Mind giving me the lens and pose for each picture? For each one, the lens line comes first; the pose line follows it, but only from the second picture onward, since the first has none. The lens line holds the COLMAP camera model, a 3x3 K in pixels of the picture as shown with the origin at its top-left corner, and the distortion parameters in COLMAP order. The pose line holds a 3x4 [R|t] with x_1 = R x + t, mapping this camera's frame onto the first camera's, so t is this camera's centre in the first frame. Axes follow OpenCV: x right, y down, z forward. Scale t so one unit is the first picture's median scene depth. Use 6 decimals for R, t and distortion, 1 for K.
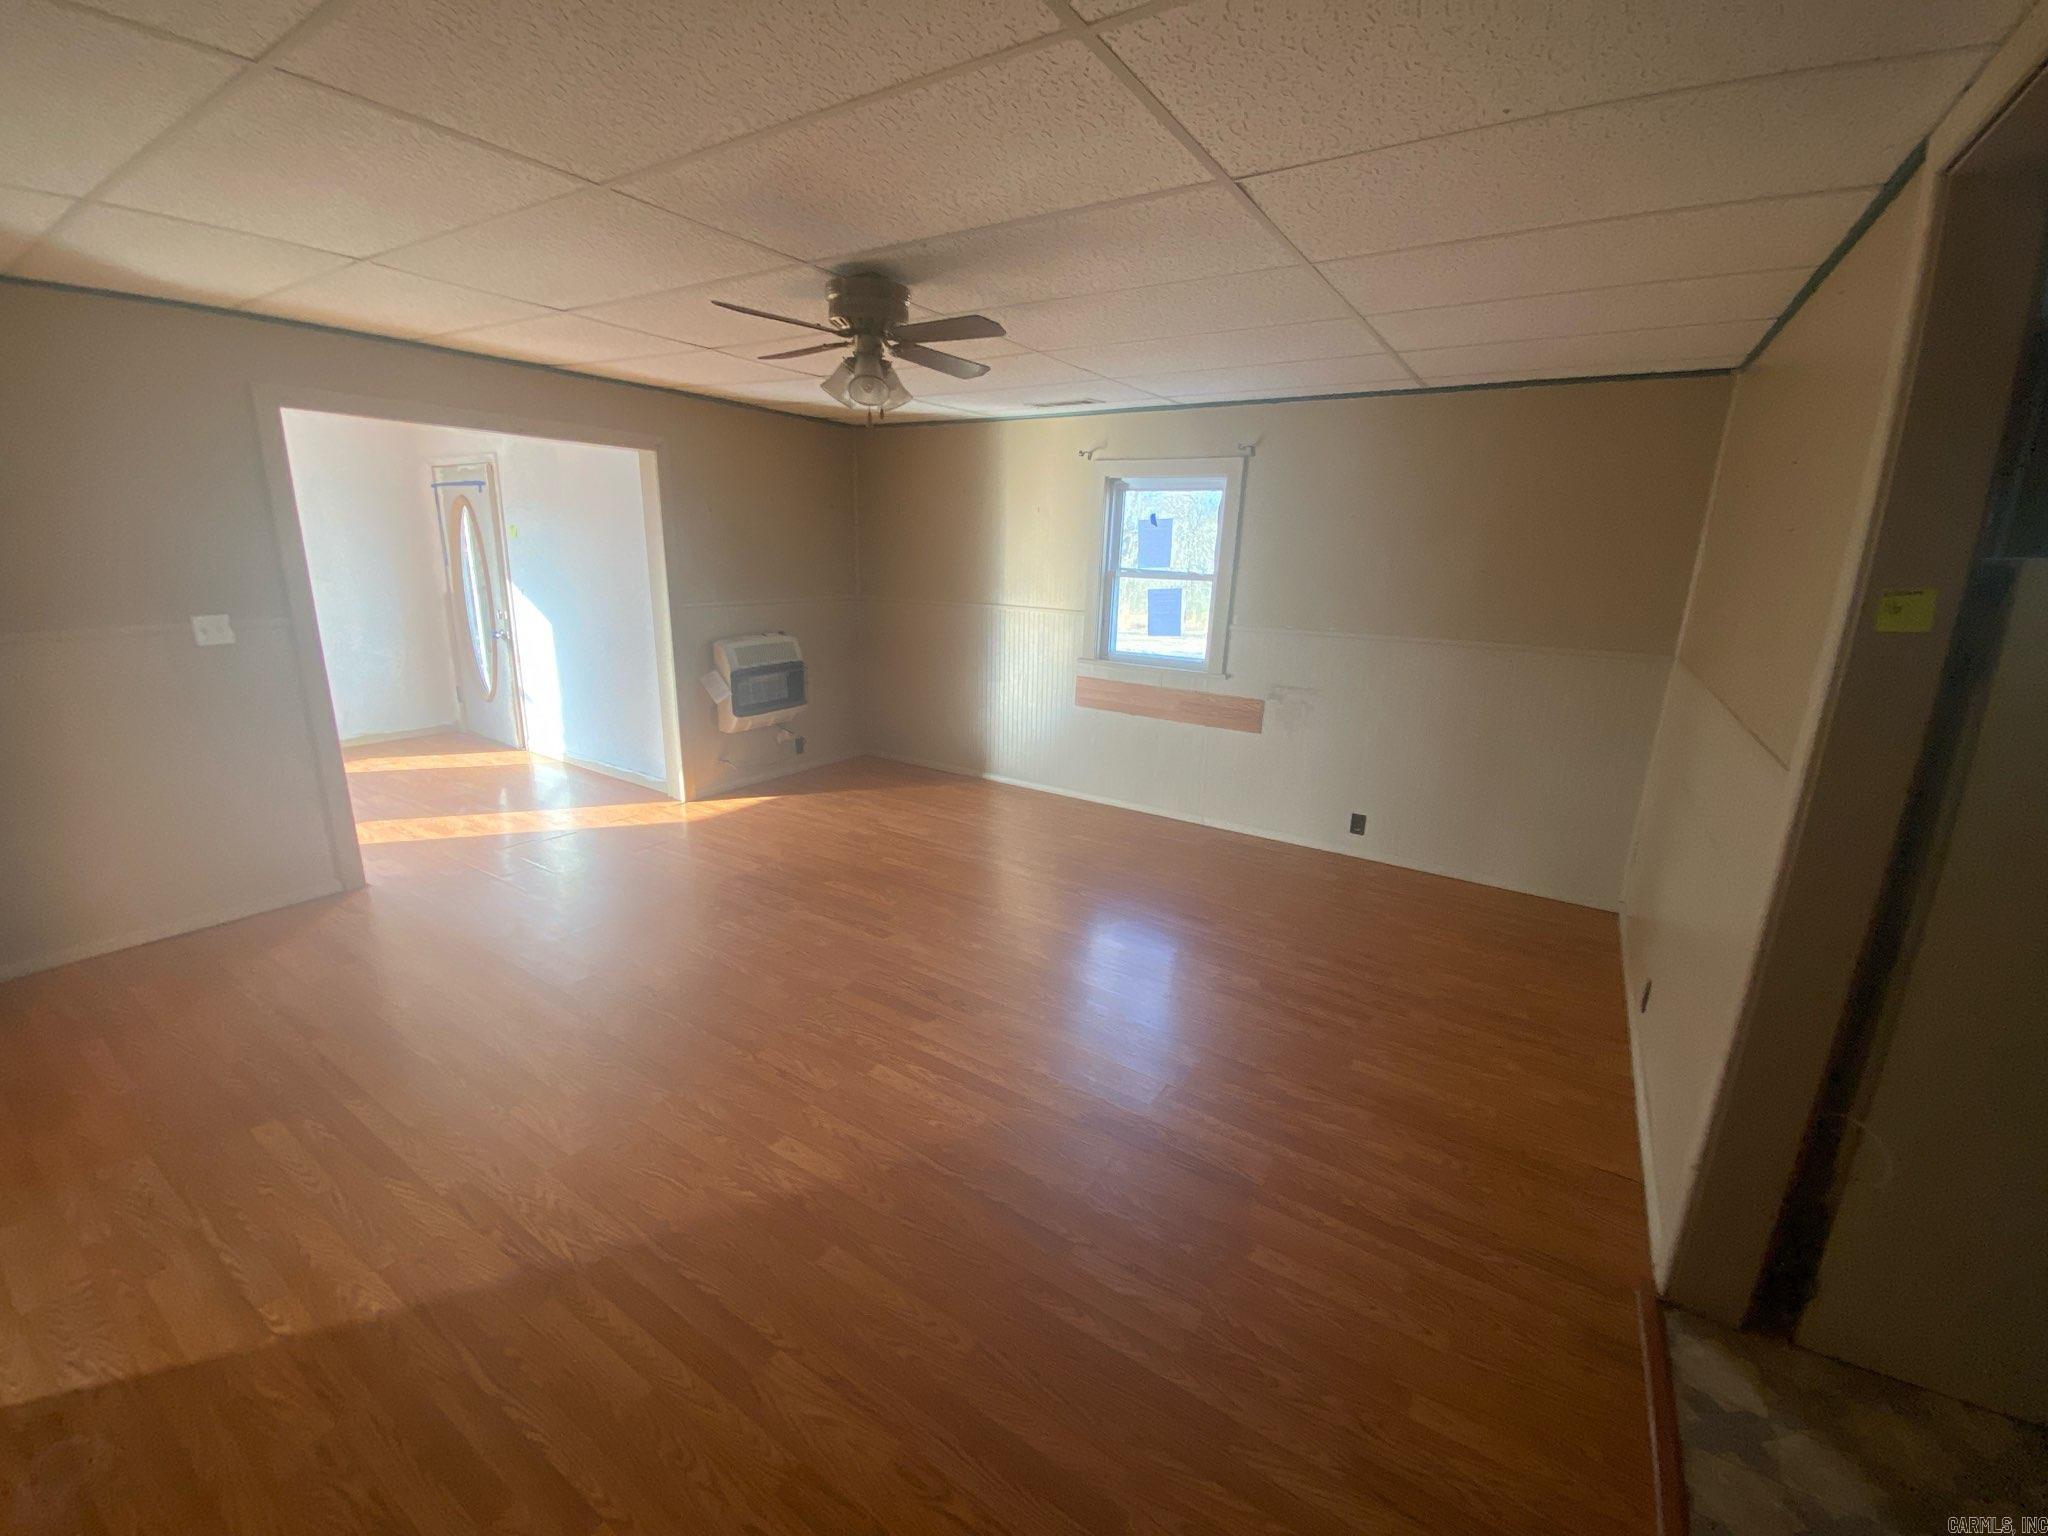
lens RADIAL K [[831.6, 0, 1017.7], [0, 831.6, 777.8], [0, 0, 1]] dist [-0.001618, -0.003523]
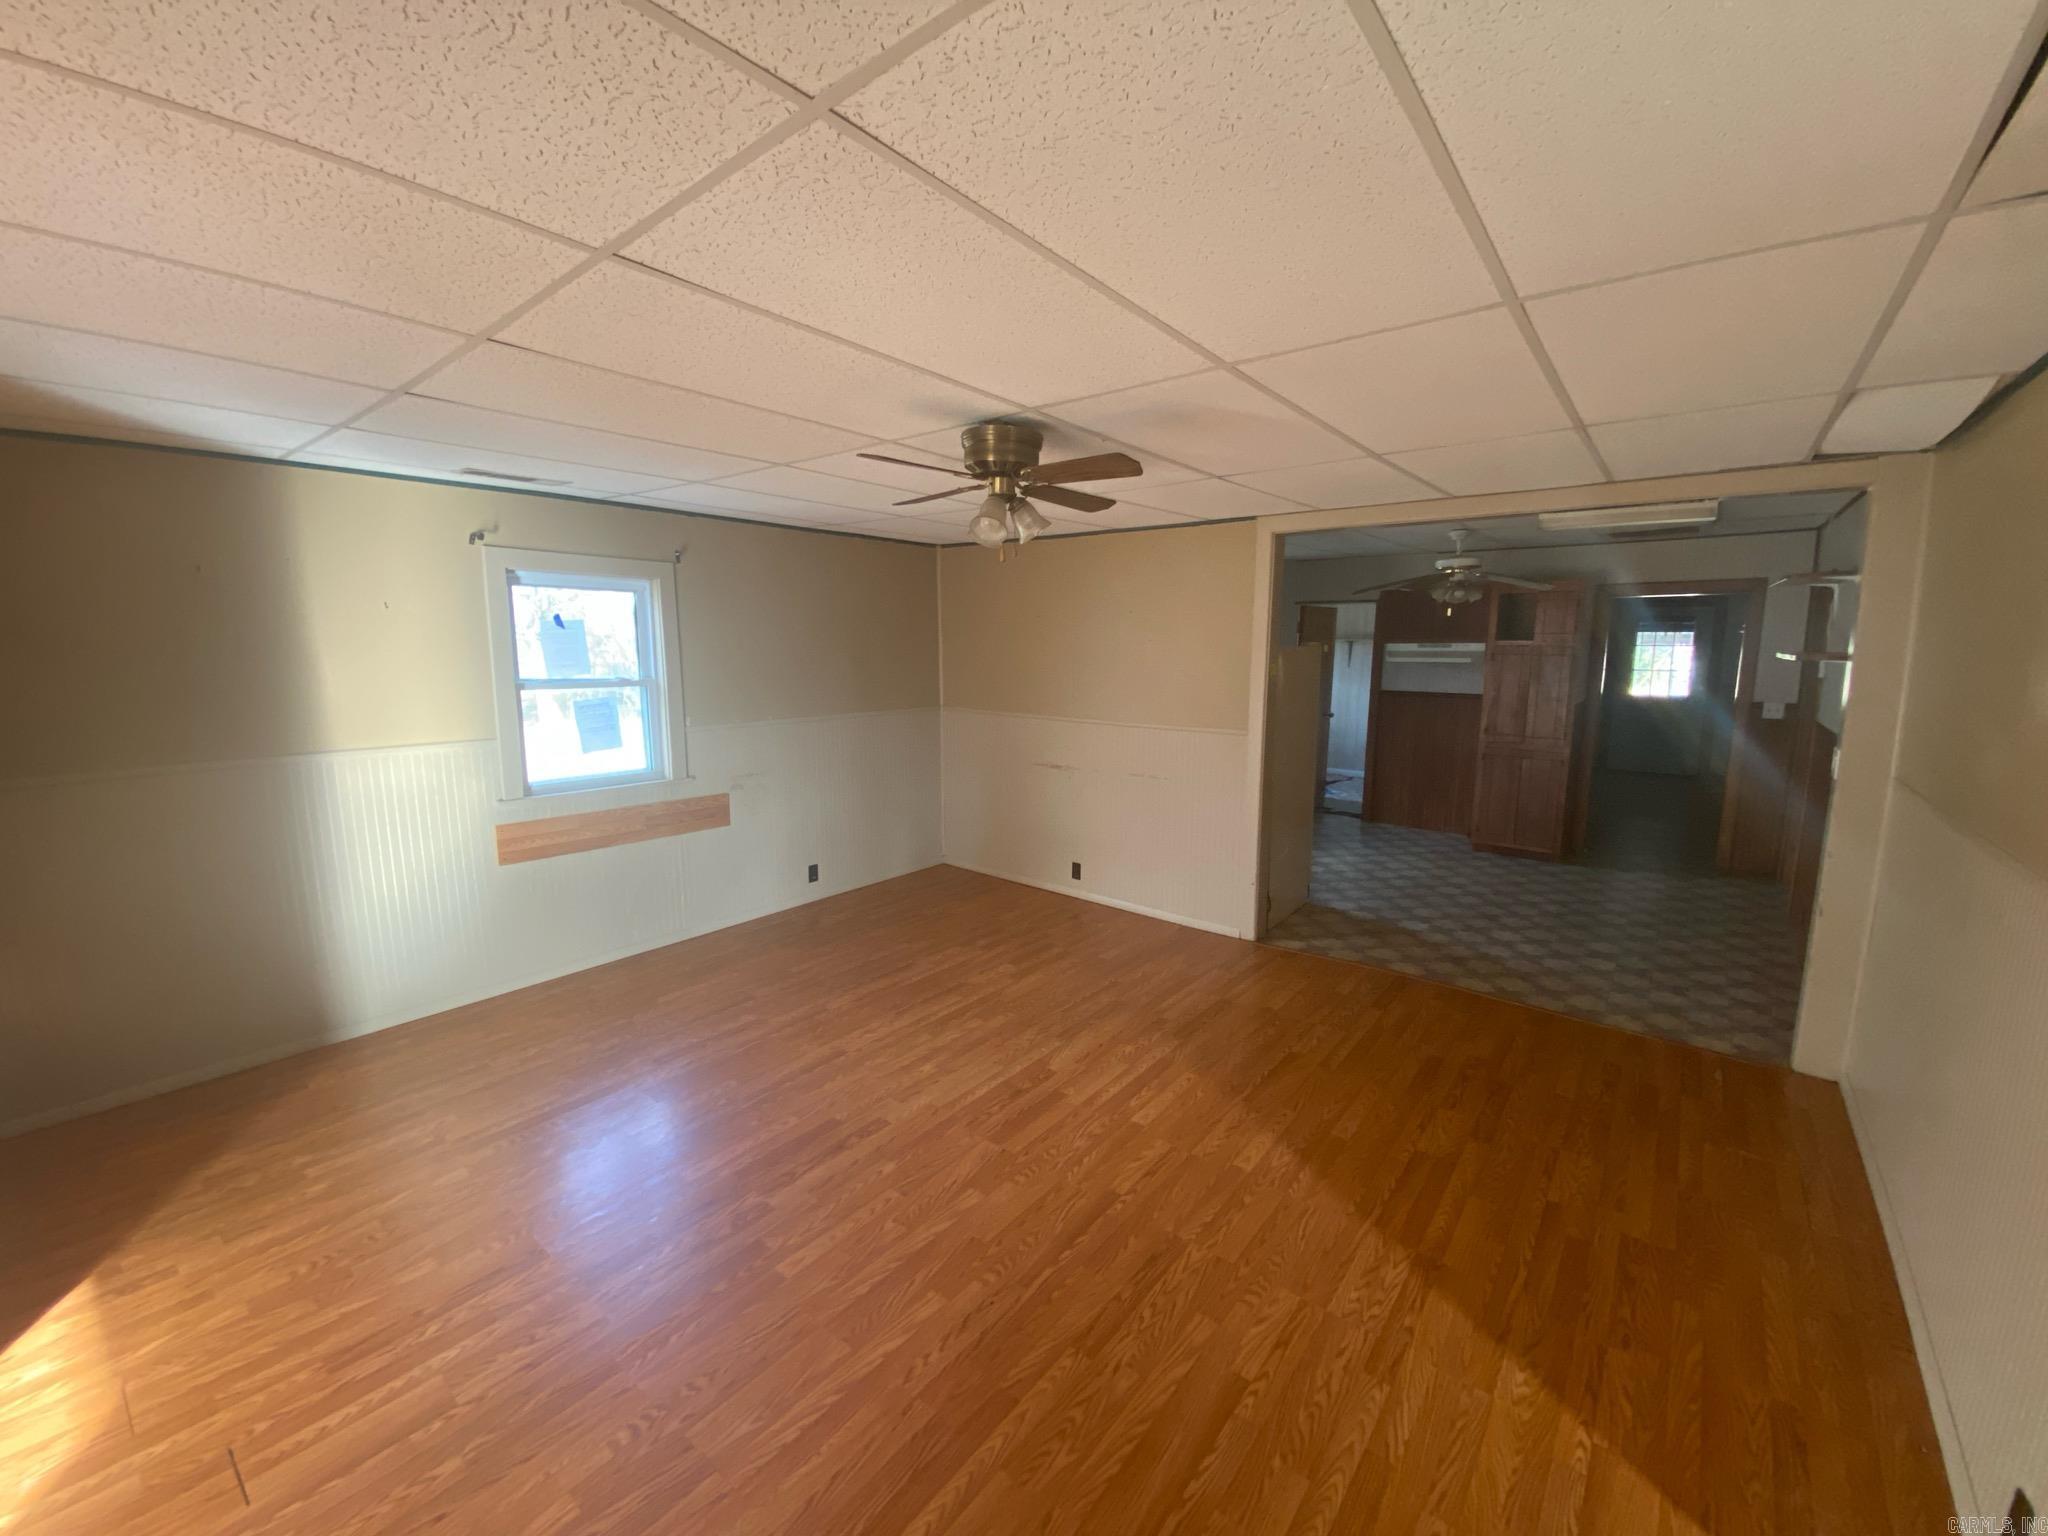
lens RADIAL K [[831.6, 0, 1046.3], [0, 831.6, 751.4], [0, 0, 1]] dist [-0.001618, -0.003523]
pose [[0.082812, -0.159276, 0.983755, -0.664480], [0.269811, 0.953861, 0.131724, -0.167880], [-0.959346, 0.254519, 0.121966, 0.473688]]
